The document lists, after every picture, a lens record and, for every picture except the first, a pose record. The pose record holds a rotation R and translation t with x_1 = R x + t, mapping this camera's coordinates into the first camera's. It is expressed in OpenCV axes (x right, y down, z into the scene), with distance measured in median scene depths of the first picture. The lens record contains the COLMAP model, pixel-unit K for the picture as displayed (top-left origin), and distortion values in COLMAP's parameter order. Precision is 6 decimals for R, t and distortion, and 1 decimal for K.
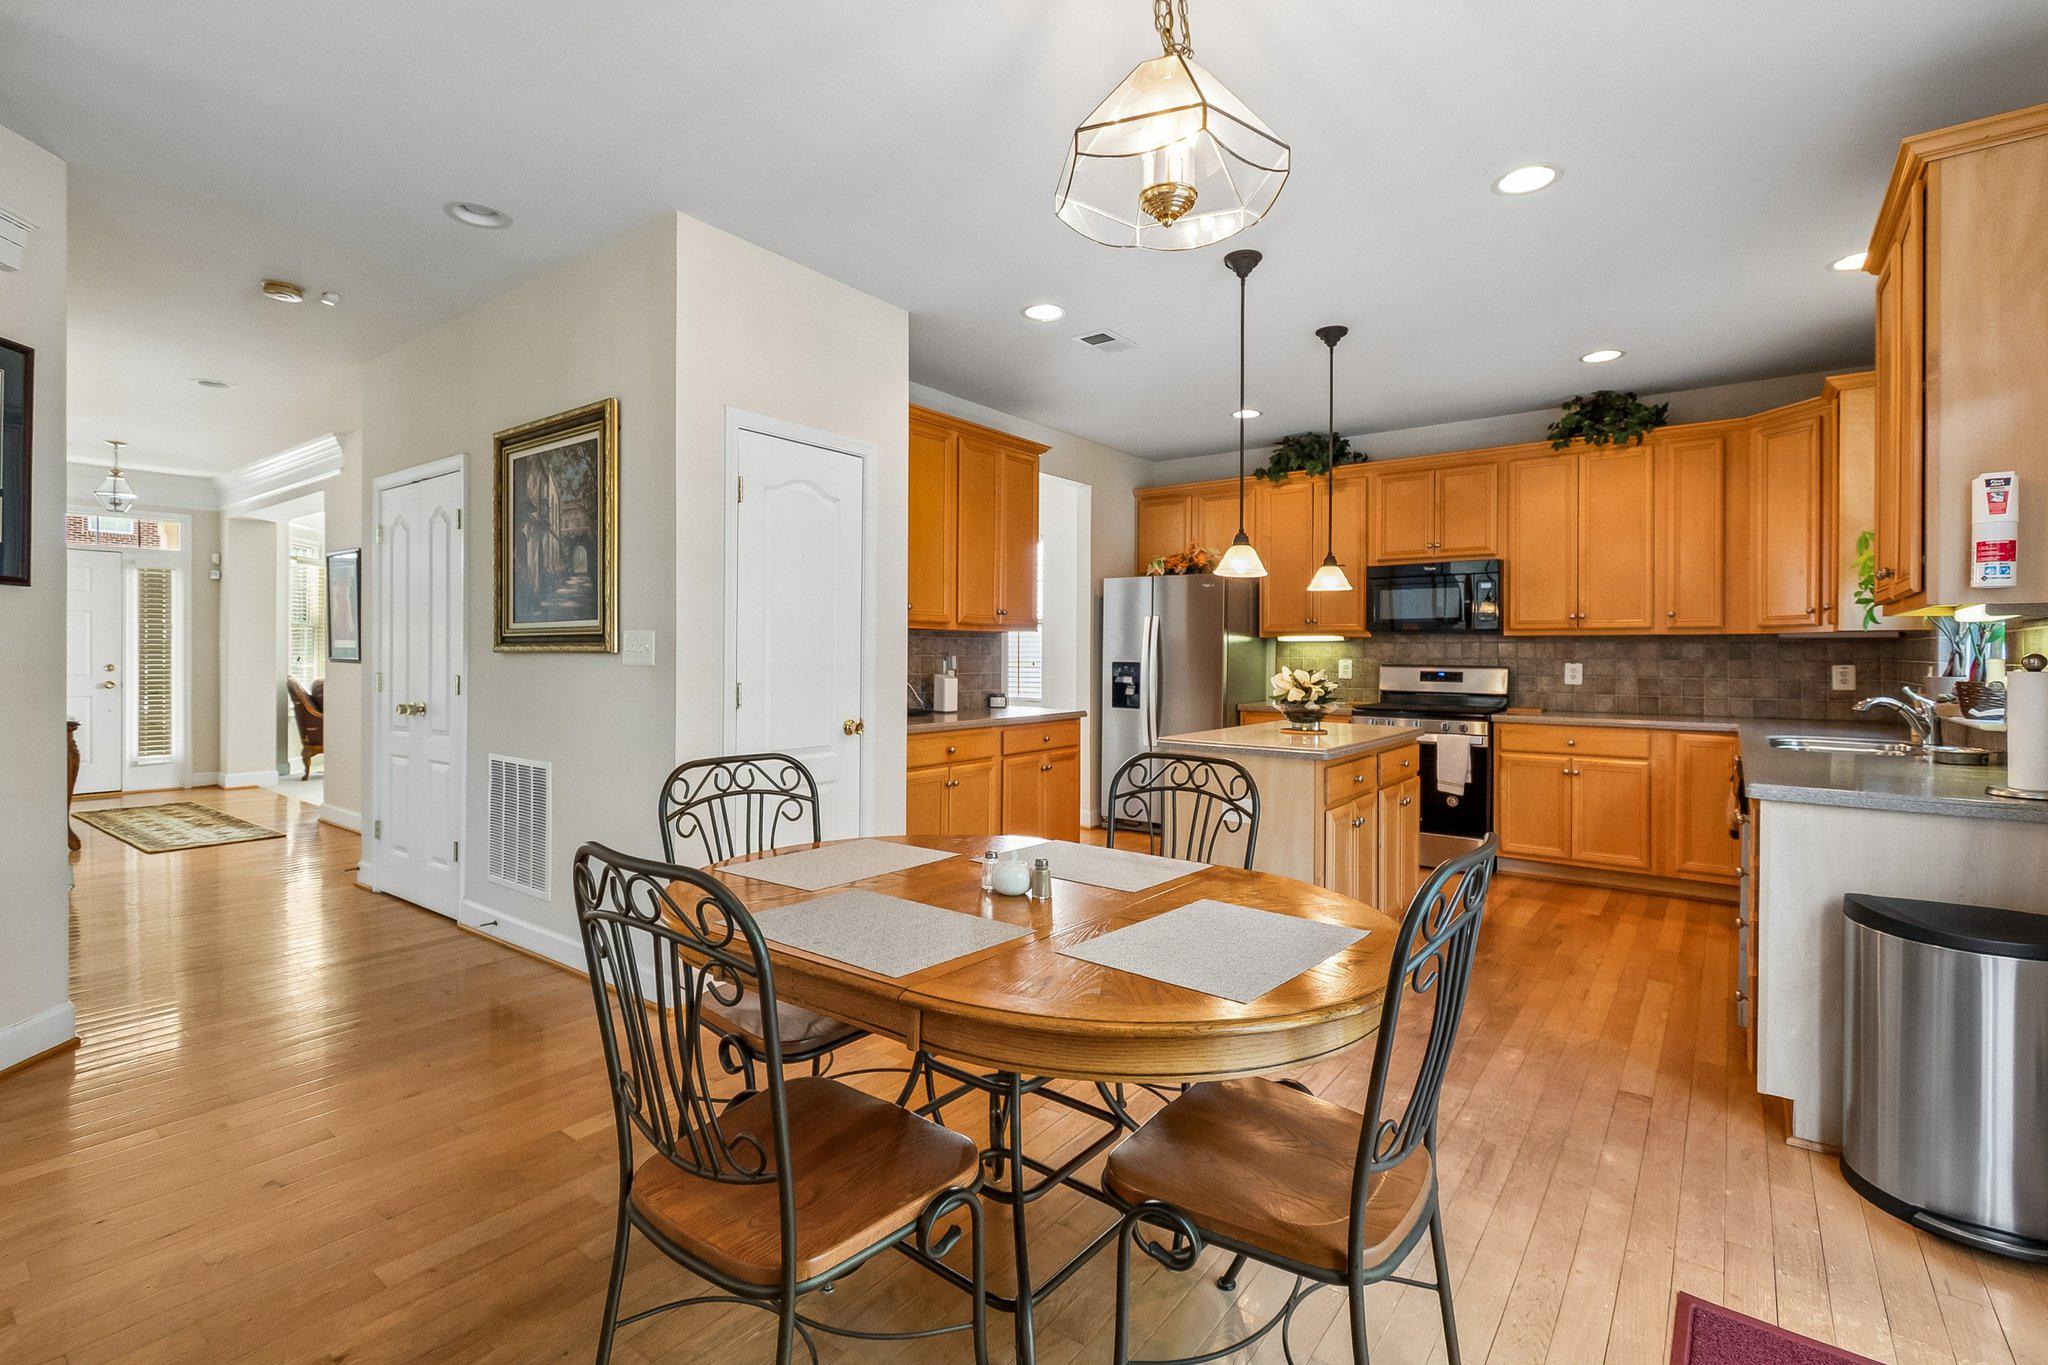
lens RADIAL K [[930.4, 0, 1017.2], [0, 930.4, 671.4], [0, 0, 1]] dist [0.010943, -0.005661]
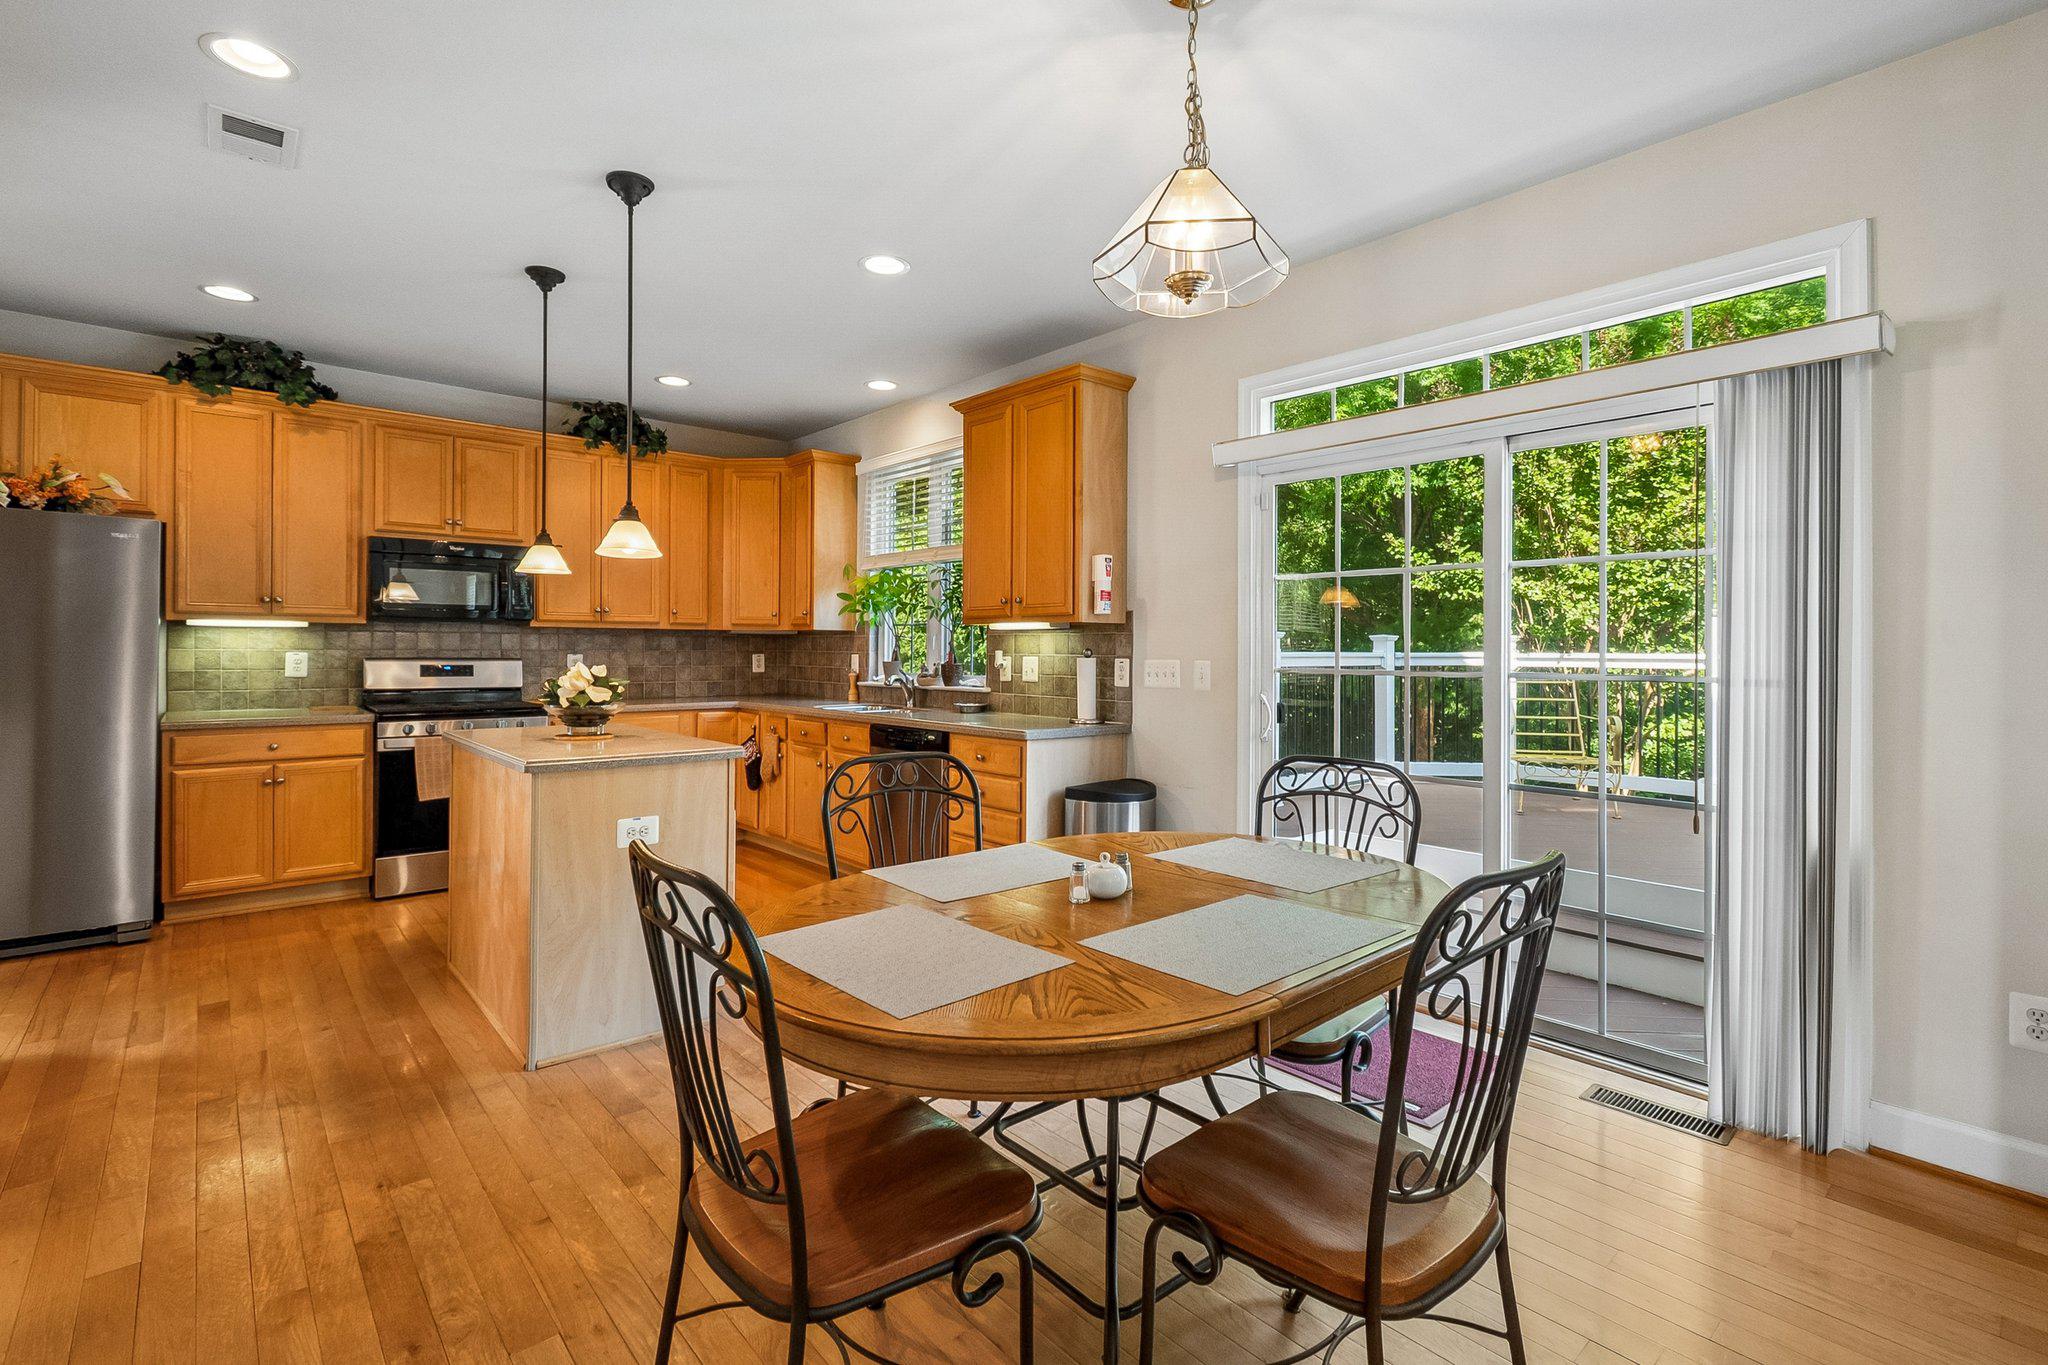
lens RADIAL K [[930.4, 0, 1037.8], [0, 930.4, 648.3], [0, 0, 1]] dist [0.010943, -0.005661]
pose [[0.185806, -0.003148, 0.982581, -0.326384], [0.013116, 0.999914, 0.000723, -0.009346], [-0.982499, 0.012754, 0.185831, 0.303179]]
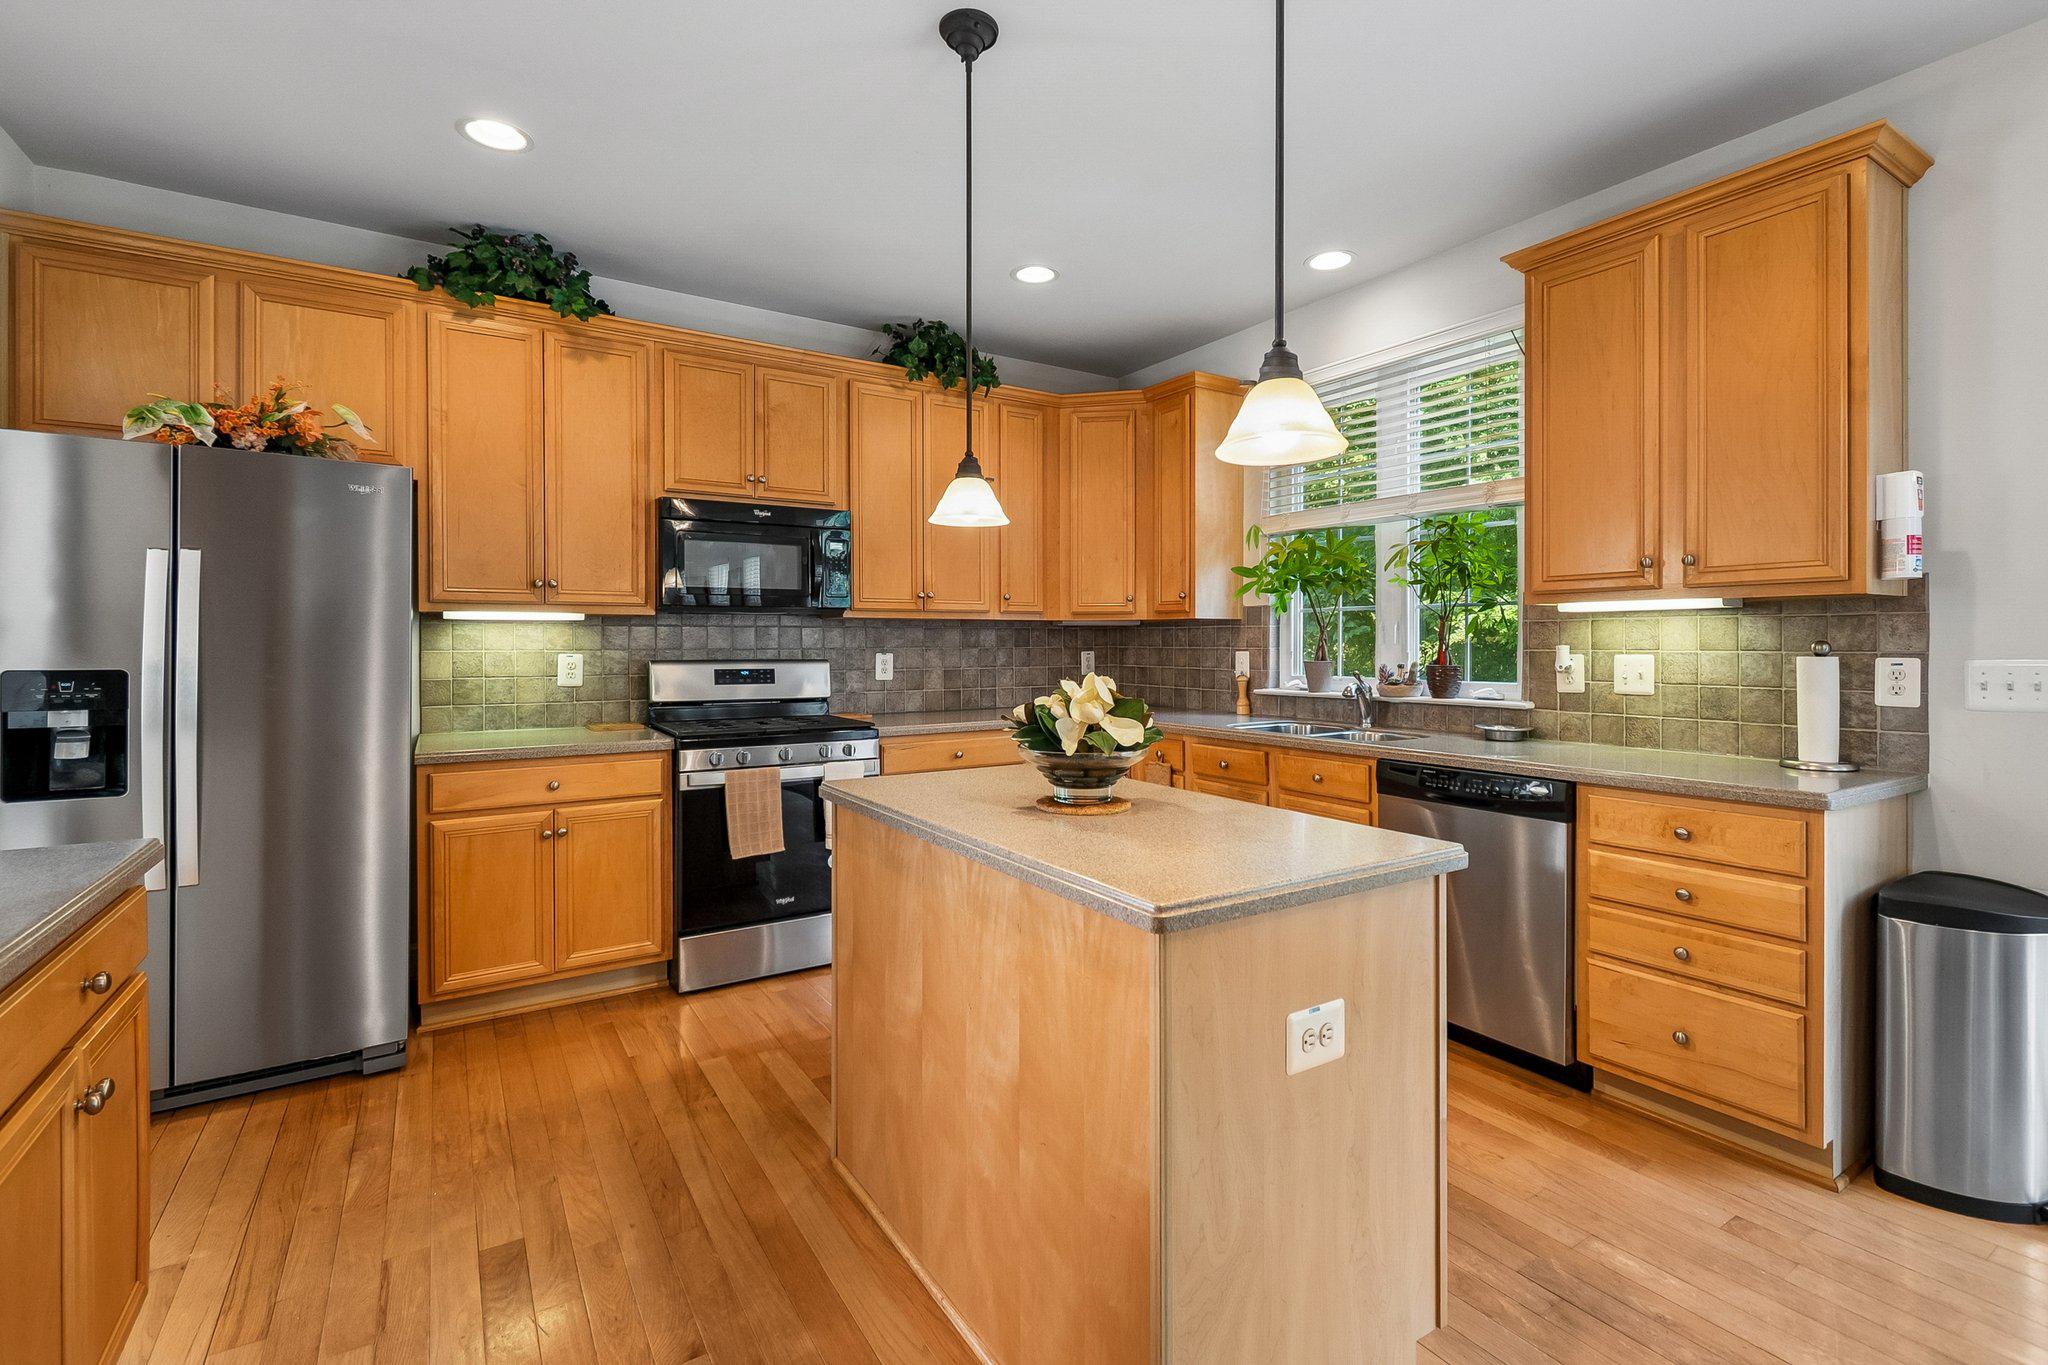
lens RADIAL K [[930.4, 0, 1049.7], [0, 930.4, 646.3], [0, 0, 1]] dist [0.010943, -0.005661]
pose [[0.330751, -0.009667, 0.943669, -0.111899], [0.020823, 0.999779, 0.002943, -0.014401], [-0.943488, 0.018677, 0.330879, 0.602495]]
